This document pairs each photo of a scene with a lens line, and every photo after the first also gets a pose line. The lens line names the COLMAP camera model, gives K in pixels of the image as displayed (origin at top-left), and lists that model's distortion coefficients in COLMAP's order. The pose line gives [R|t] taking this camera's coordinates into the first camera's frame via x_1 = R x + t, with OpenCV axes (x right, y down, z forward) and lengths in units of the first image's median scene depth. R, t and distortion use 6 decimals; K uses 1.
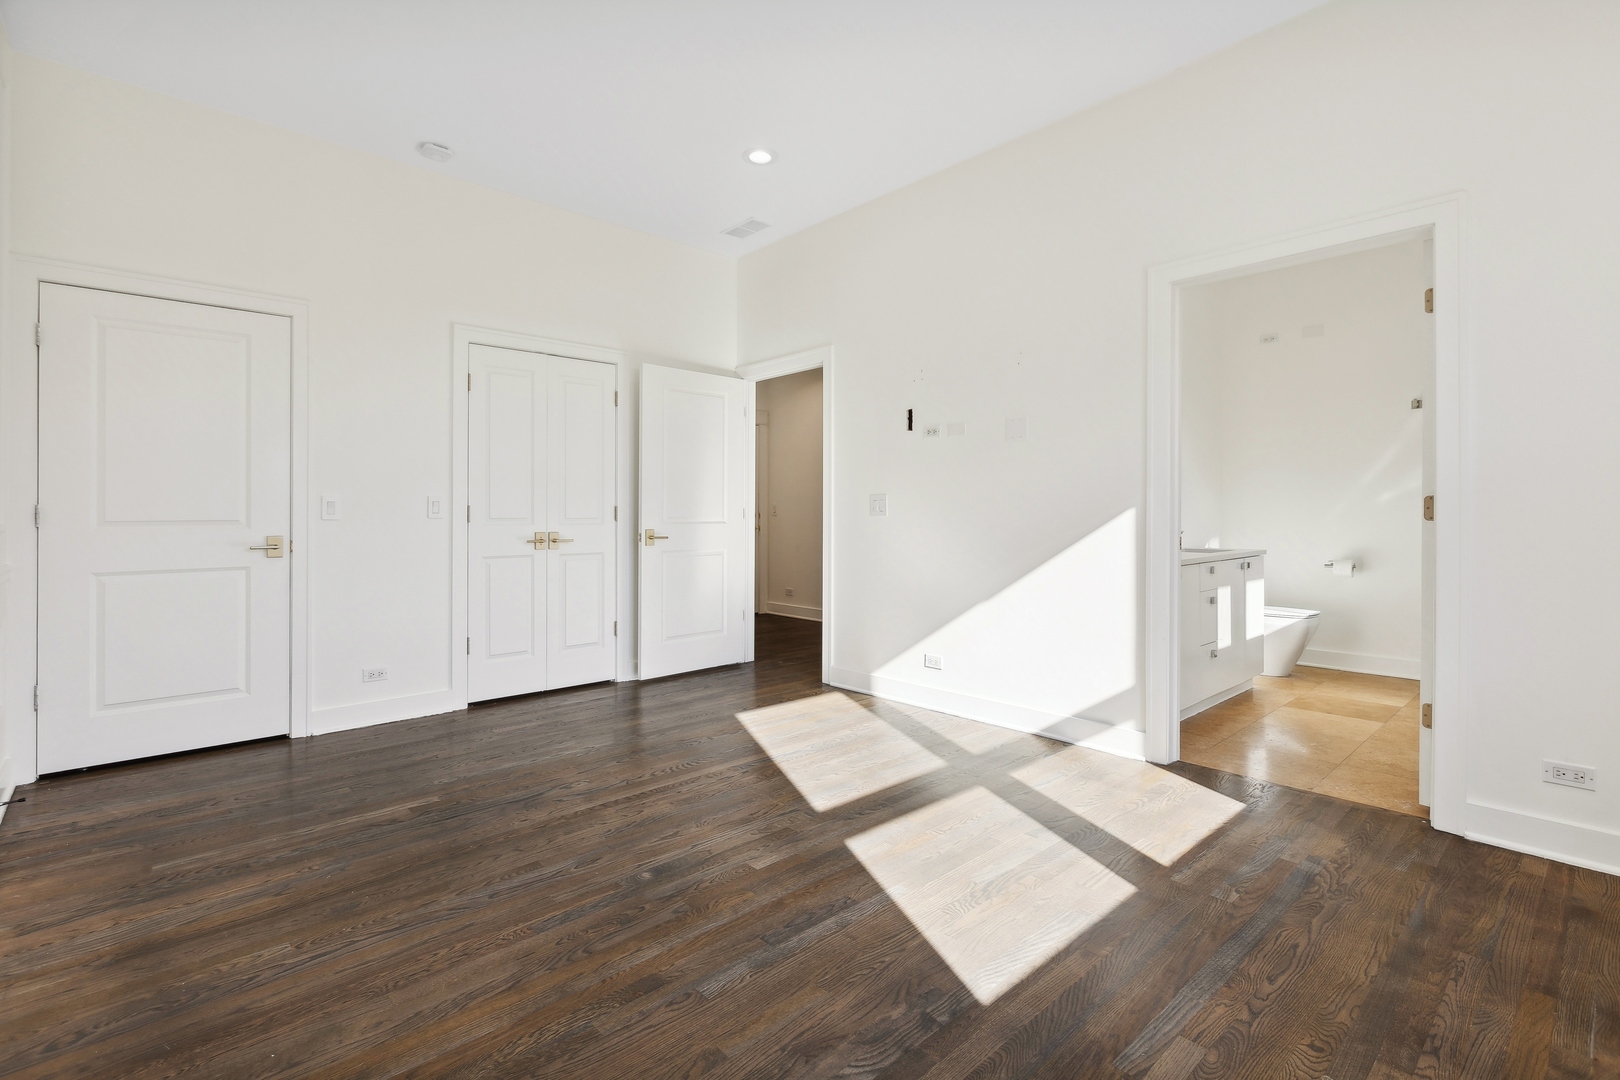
lens RADIAL K [[738.8, 0, 802.7], [0, 738.8, 510.9], [0, 0, 1]] dist [0.002016, 0.000055]
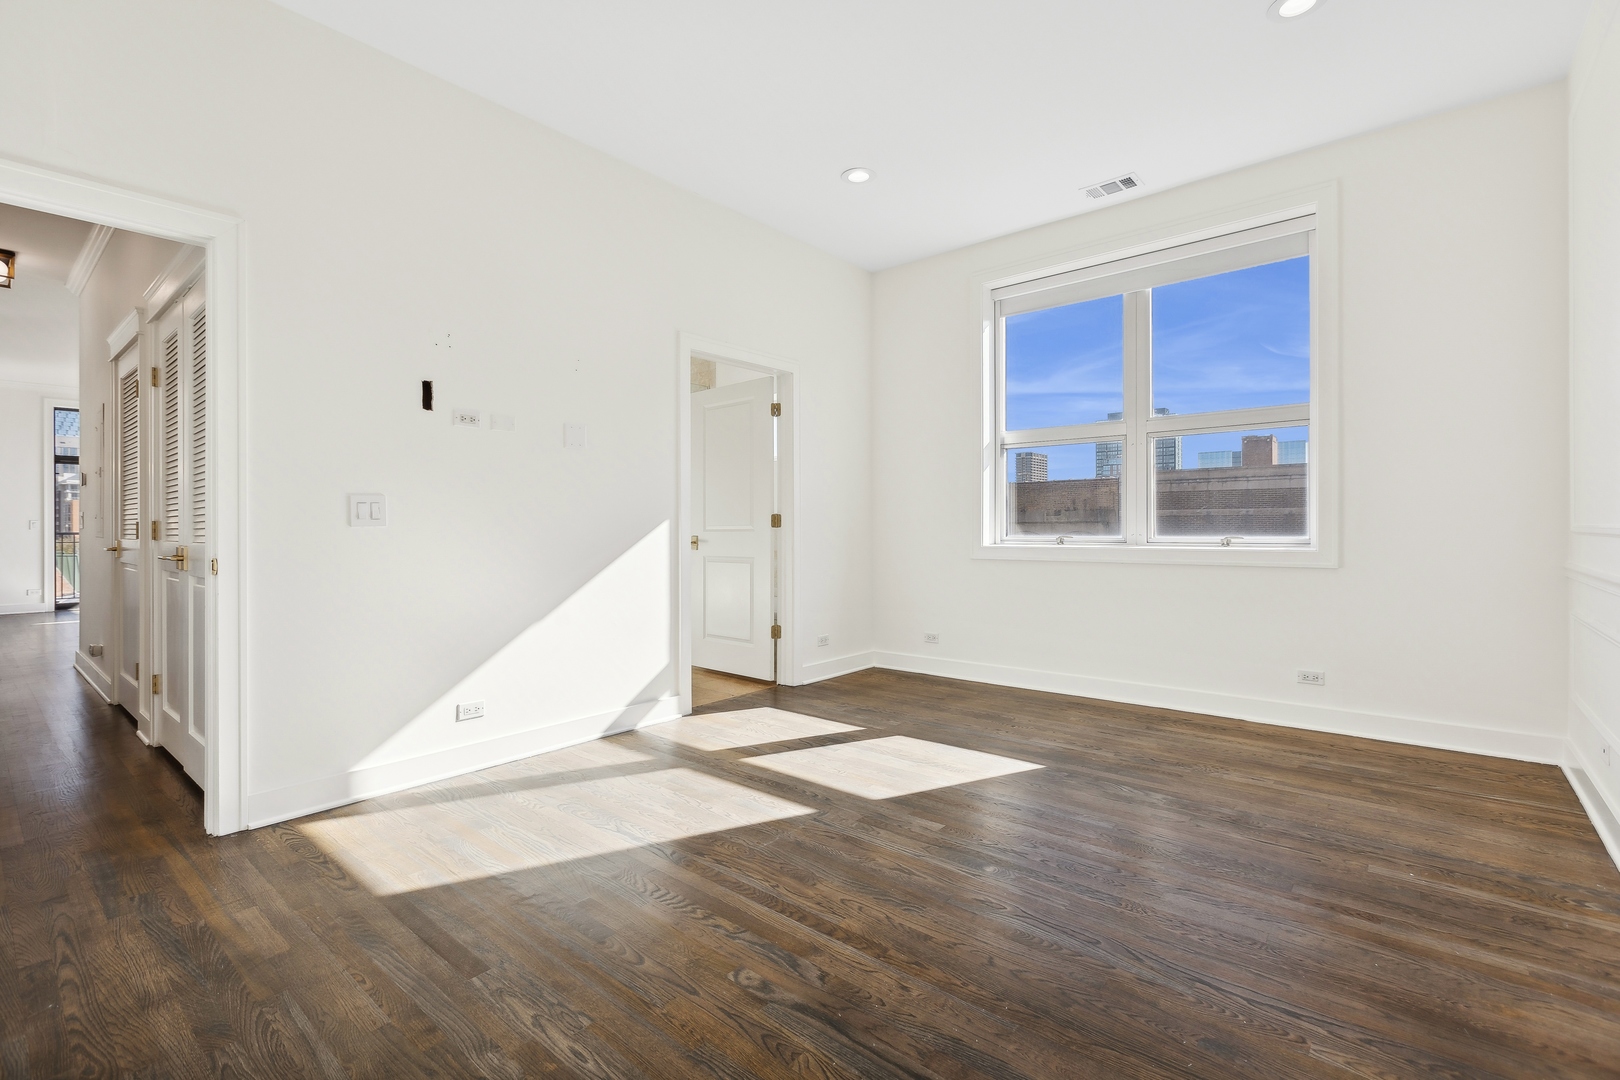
lens RADIAL K [[727.4, 0, 803.6], [0, 727.4, 521.2], [0, 0, 1]] dist [-0.001870, -0.000553]
pose [[-0.125542, 0.010132, 0.992037, -1.028999], [0.001854, 0.999949, -0.009978, 0.016289], [-0.992087, 0.000587, -0.125554, 1.199850]]
